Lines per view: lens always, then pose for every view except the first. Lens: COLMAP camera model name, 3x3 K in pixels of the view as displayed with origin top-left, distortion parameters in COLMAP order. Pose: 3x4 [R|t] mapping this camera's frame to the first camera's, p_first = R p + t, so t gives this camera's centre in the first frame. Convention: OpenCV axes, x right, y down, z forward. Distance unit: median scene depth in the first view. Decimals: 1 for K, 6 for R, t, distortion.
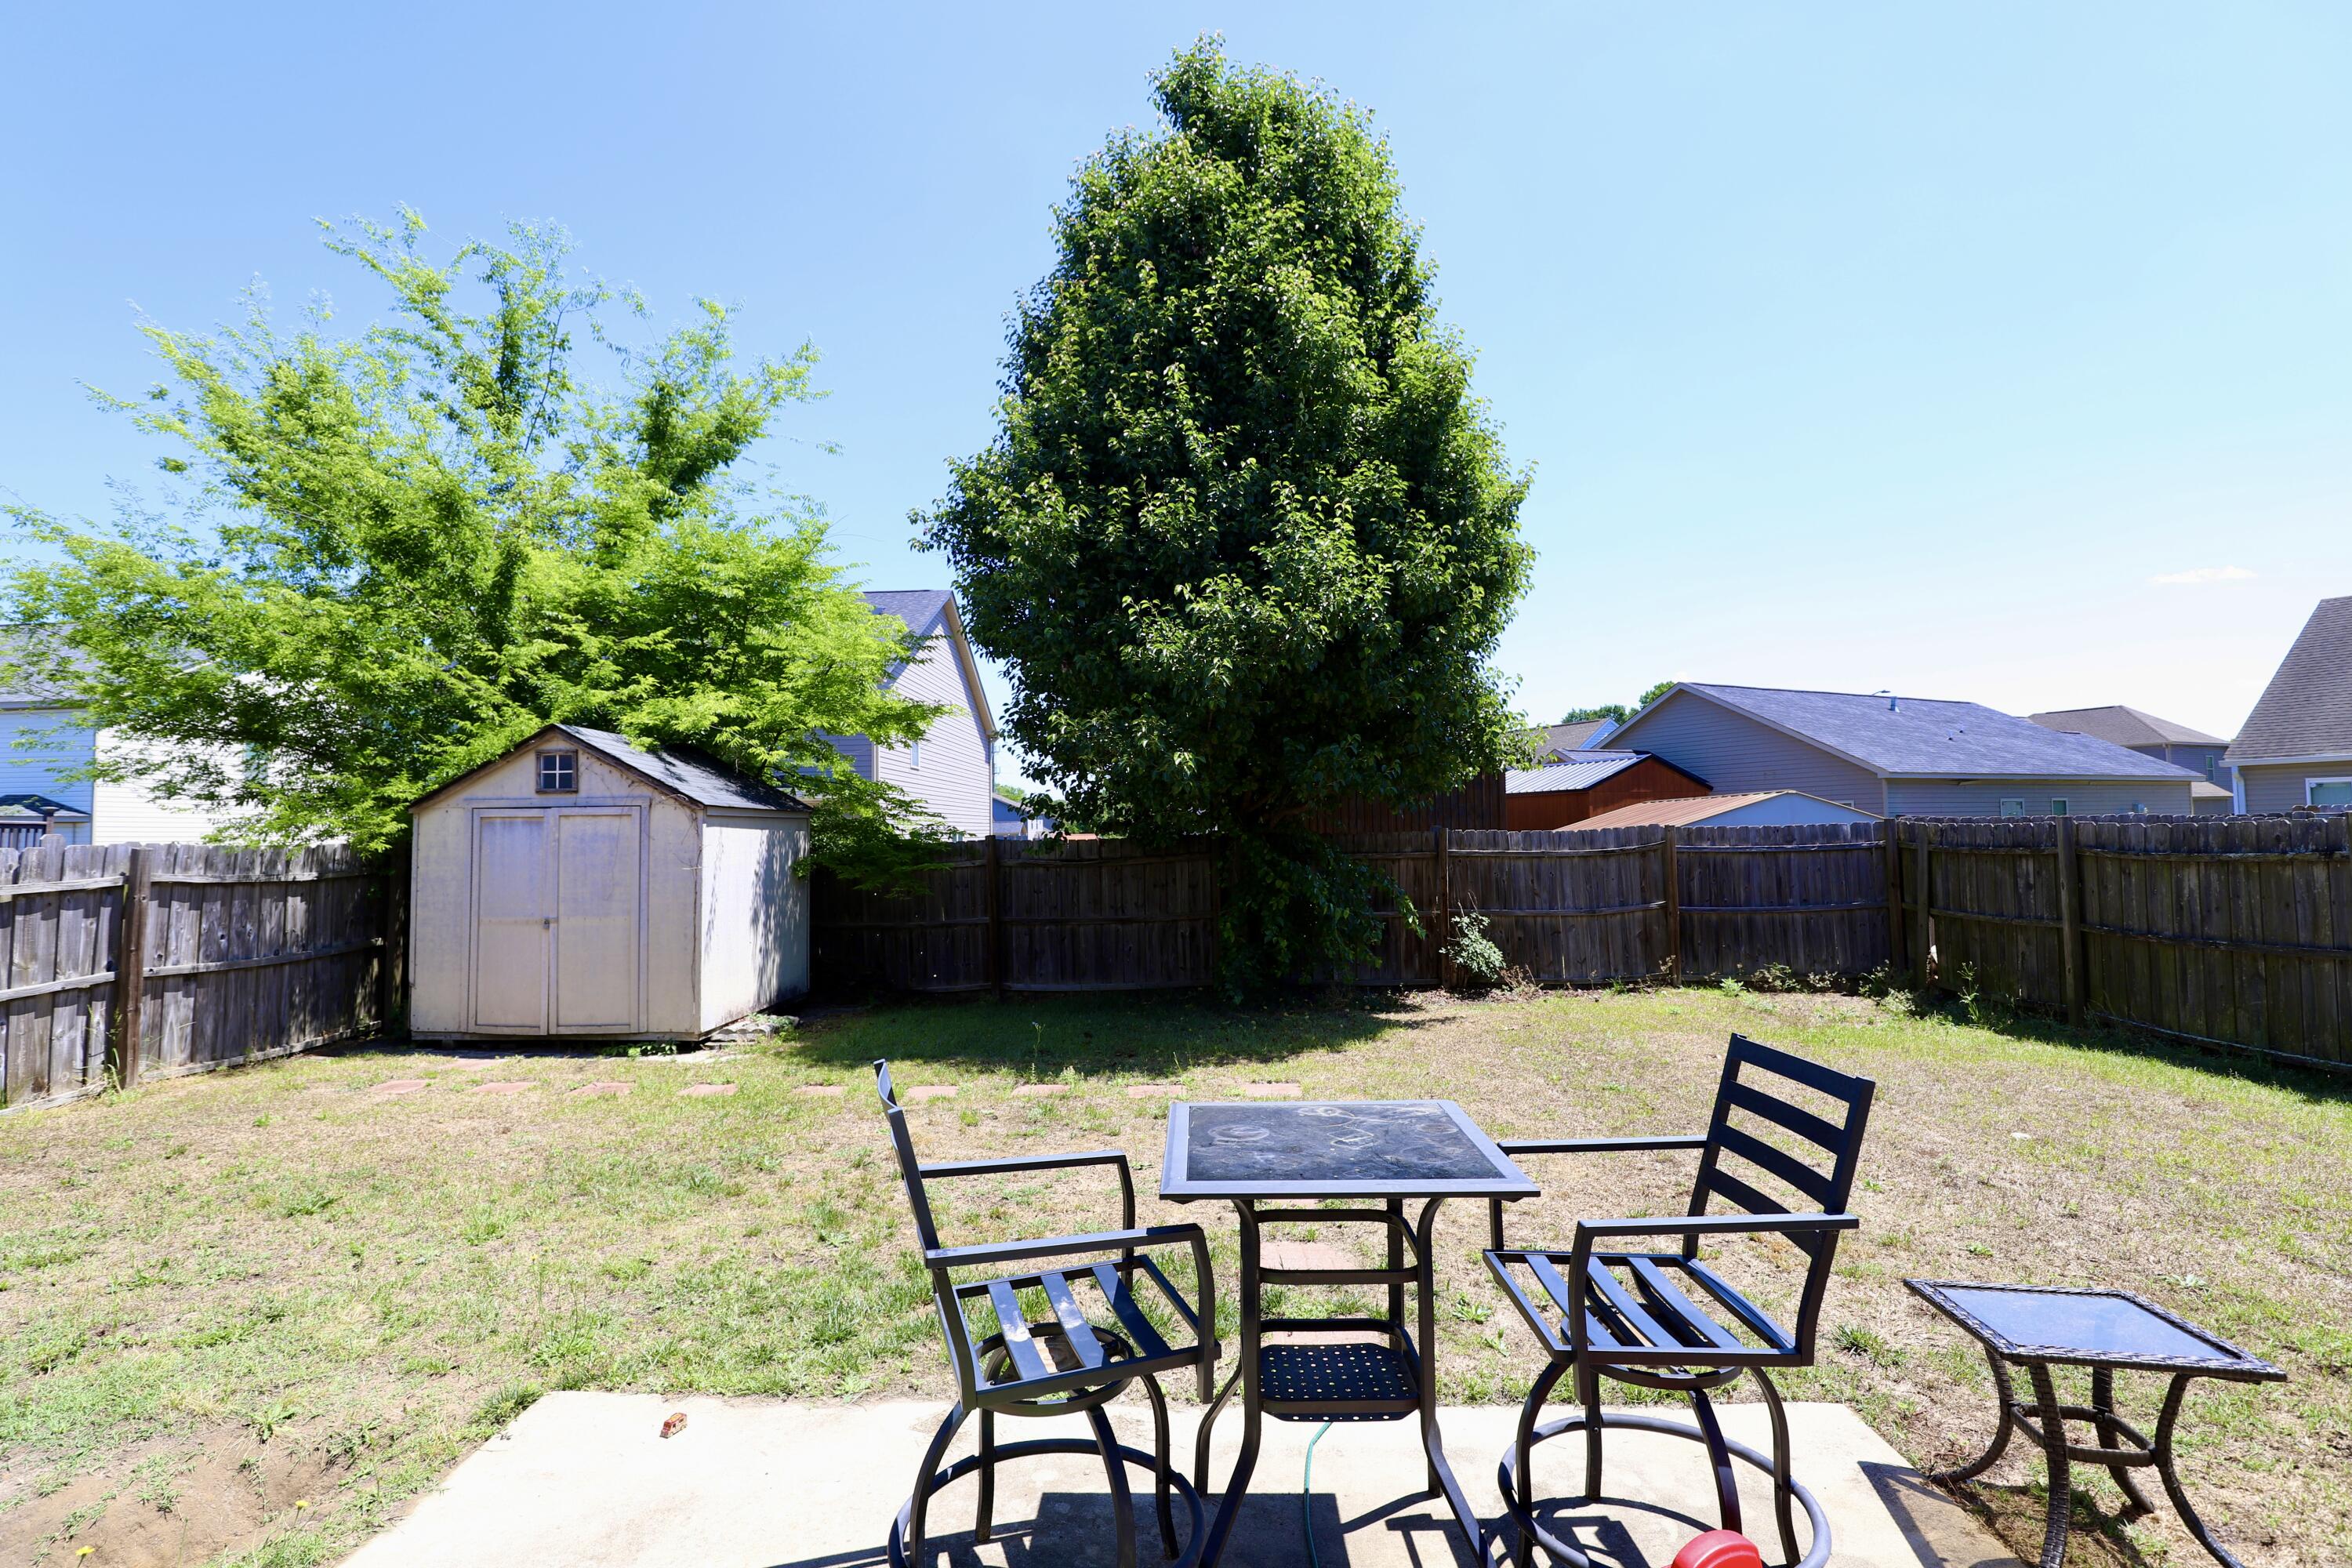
lens RADIAL K [[1081.5, 0, 1176.0], [0, 1081.5, 784.0], [0, 0, 1]] dist [-0.038288, 0.008607]
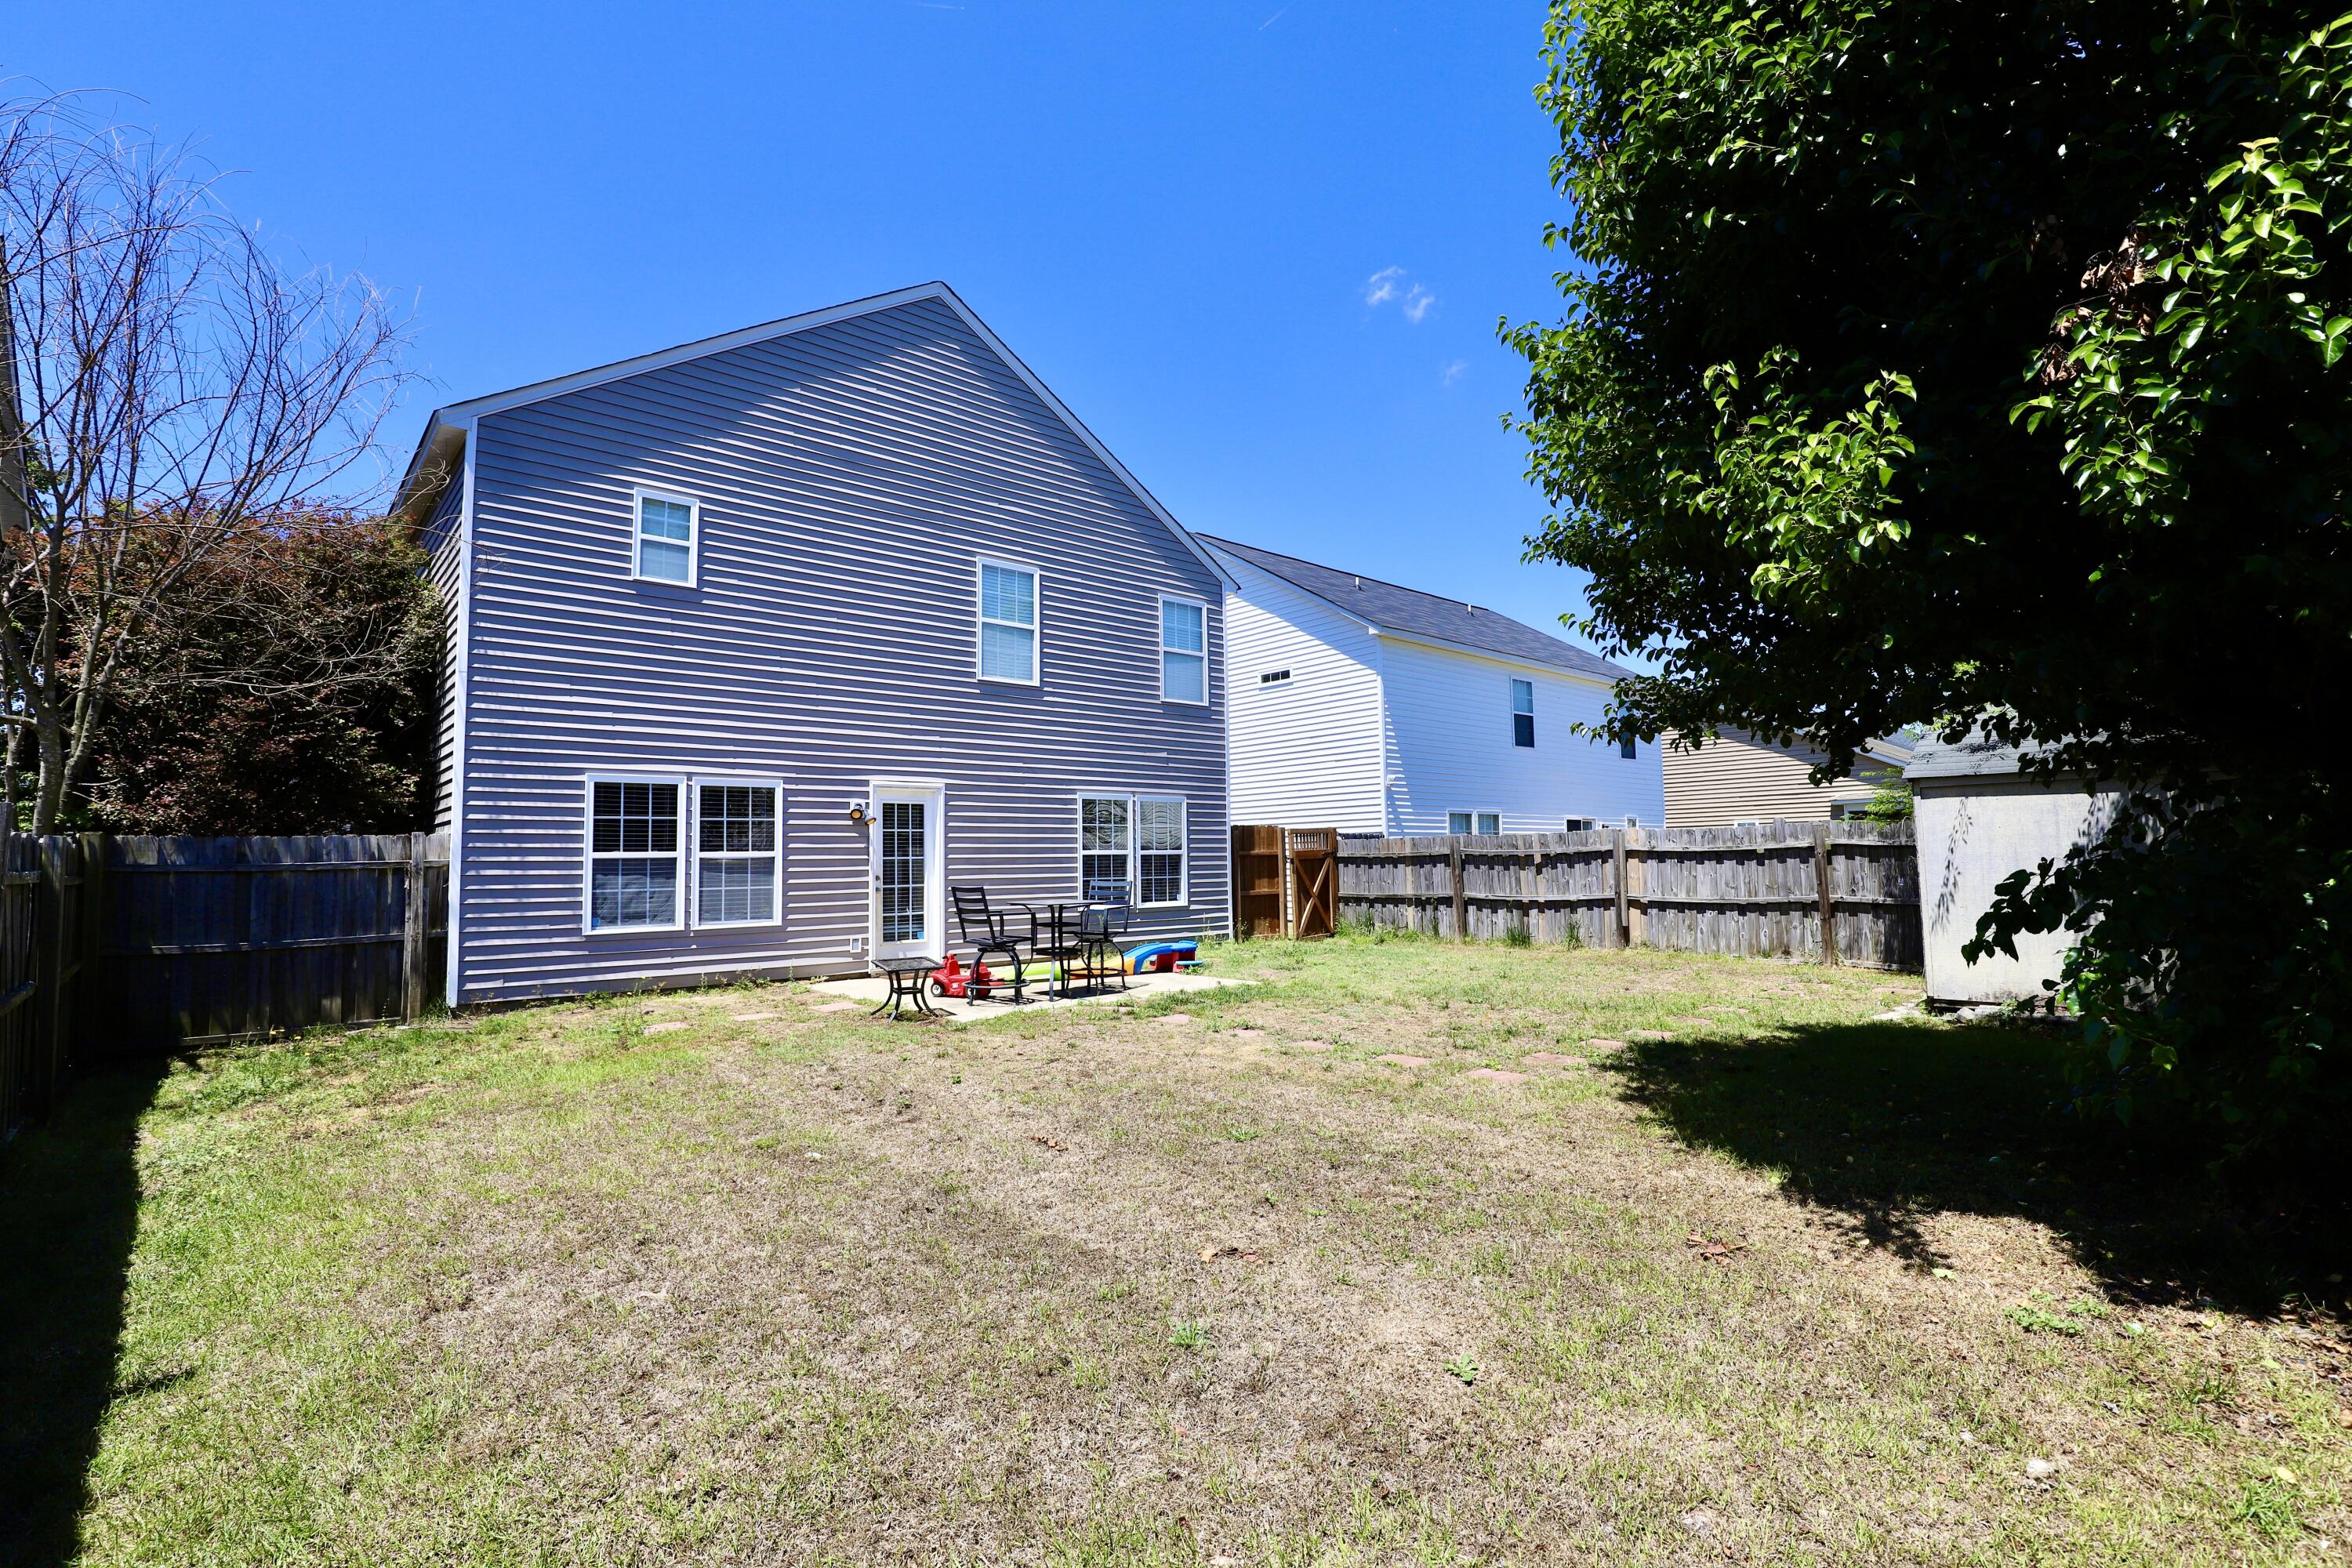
lens RADIAL K [[1081.5, 0, 1176.0], [0, 1081.5, 784.0], [0, 0, 1]] dist [-0.038288, 0.008607]
pose [[-0.720668, -0.021749, -0.692939, 0.656045], [0.059541, 0.993873, -0.093117, 0.064843], [0.690719, -0.108364, -0.714958, 1.036142]]
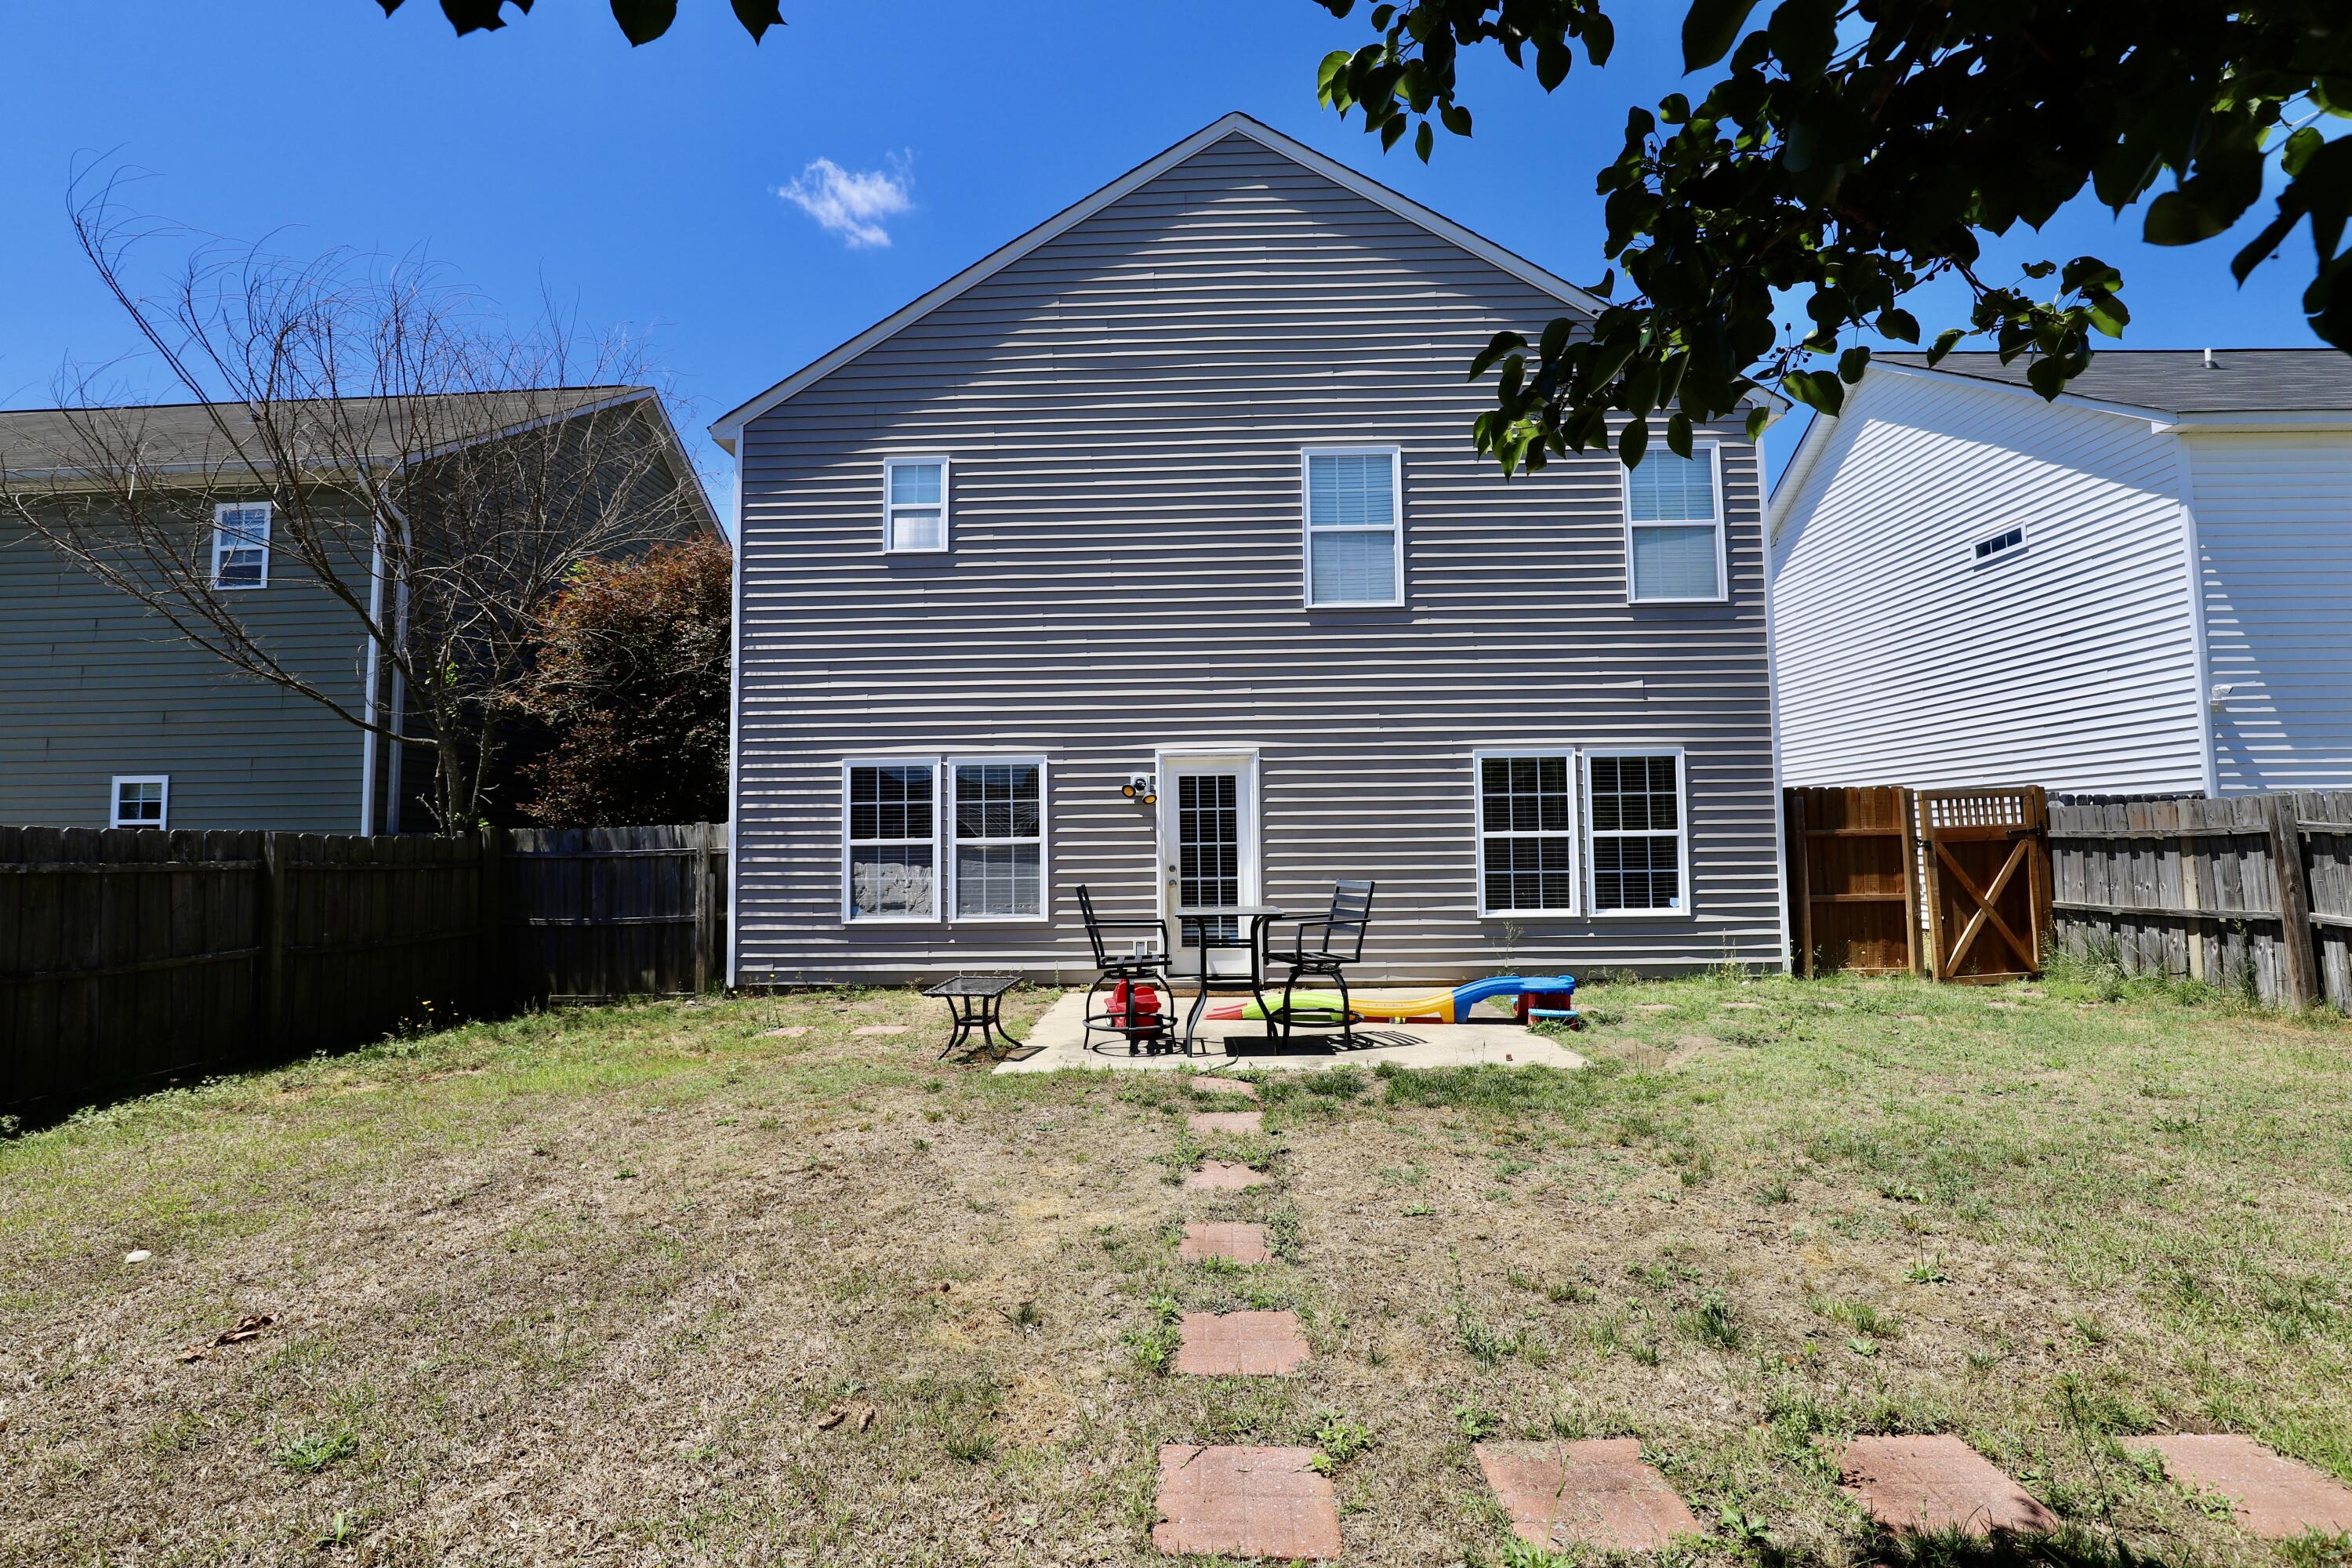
lens RADIAL K [[1081.5, 0, 1176.0], [0, 1081.5, 784.0], [0, 0, 1]] dist [-0.038288, 0.008607]
pose [[-0.999581, 0.028906, -0.001271, 0.069938], [0.028872, 0.993585, -0.109341, 0.068420], [-0.001898, -0.109332, -0.994003, 0.922470]]
